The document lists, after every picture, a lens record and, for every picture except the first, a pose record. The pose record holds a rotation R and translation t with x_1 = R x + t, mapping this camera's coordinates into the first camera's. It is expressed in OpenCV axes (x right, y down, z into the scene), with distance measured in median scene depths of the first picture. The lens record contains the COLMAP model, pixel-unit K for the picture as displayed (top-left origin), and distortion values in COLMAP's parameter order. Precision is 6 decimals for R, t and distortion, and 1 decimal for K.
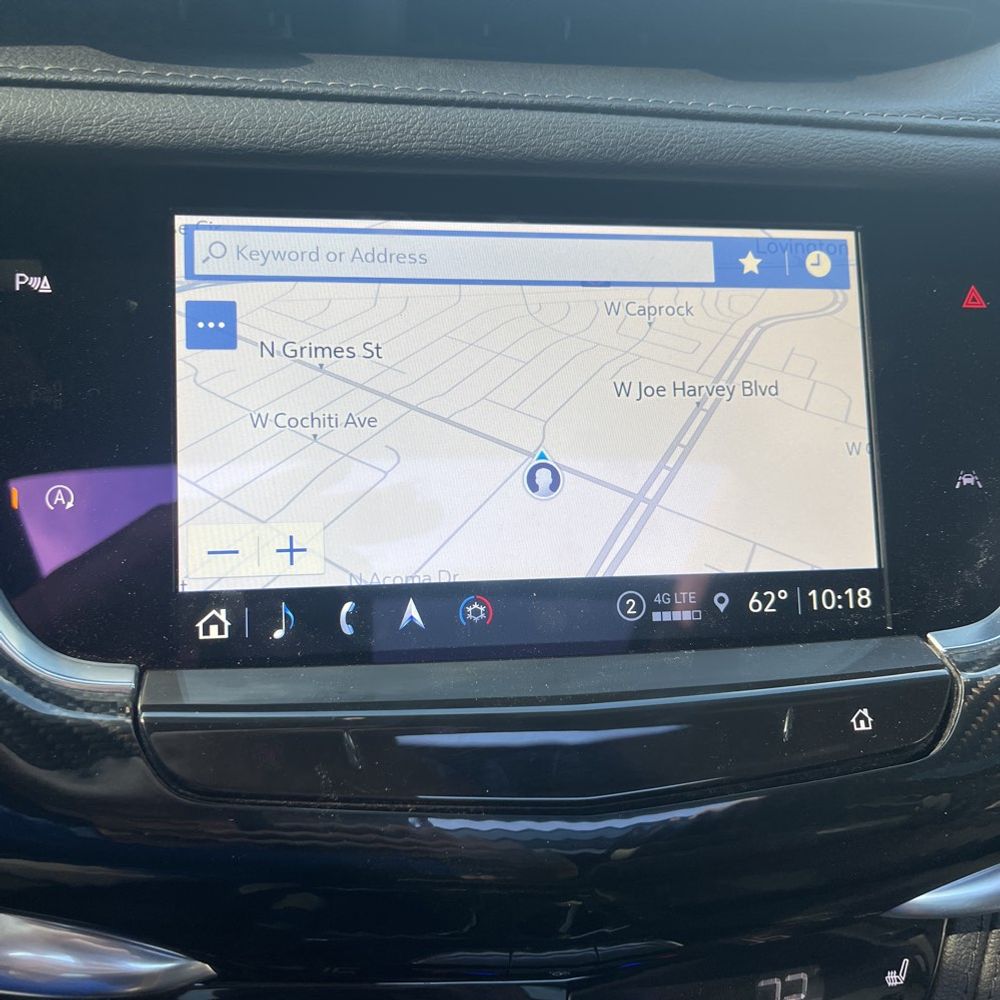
lens RADIAL K [[998.9, 0, 496.3], [0, 998.9, 500.6], [0, 0, 1]] dist [0.060212, -0.061409]
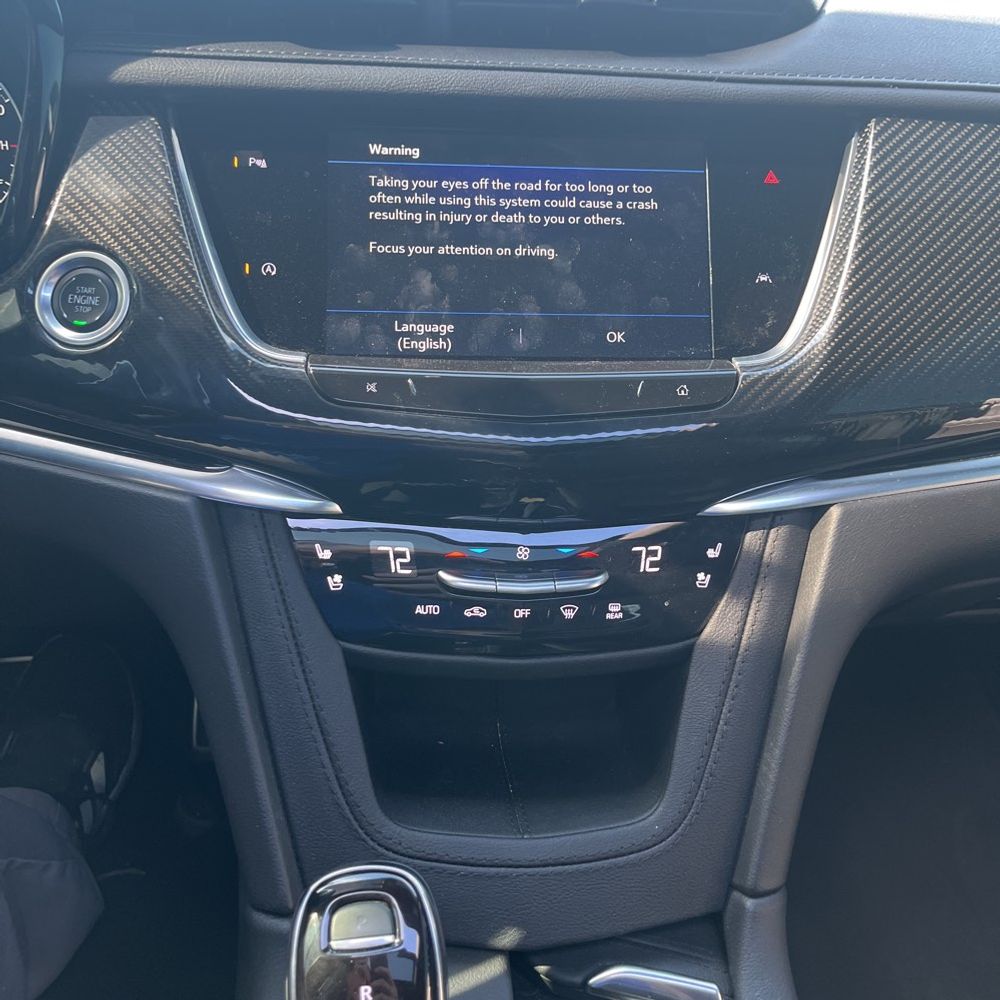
lens RADIAL K [[963.0, 0, 497.0], [0, 963.0, 460.3], [0, 0, 1]] dist [0.064333, -0.001029]
pose [[0.996156, 0.016556, -0.086022, 0.176343], [-0.020544, 0.998745, -0.045685, 0.438413], [0.085158, 0.047276, 0.995245, -0.812269]]
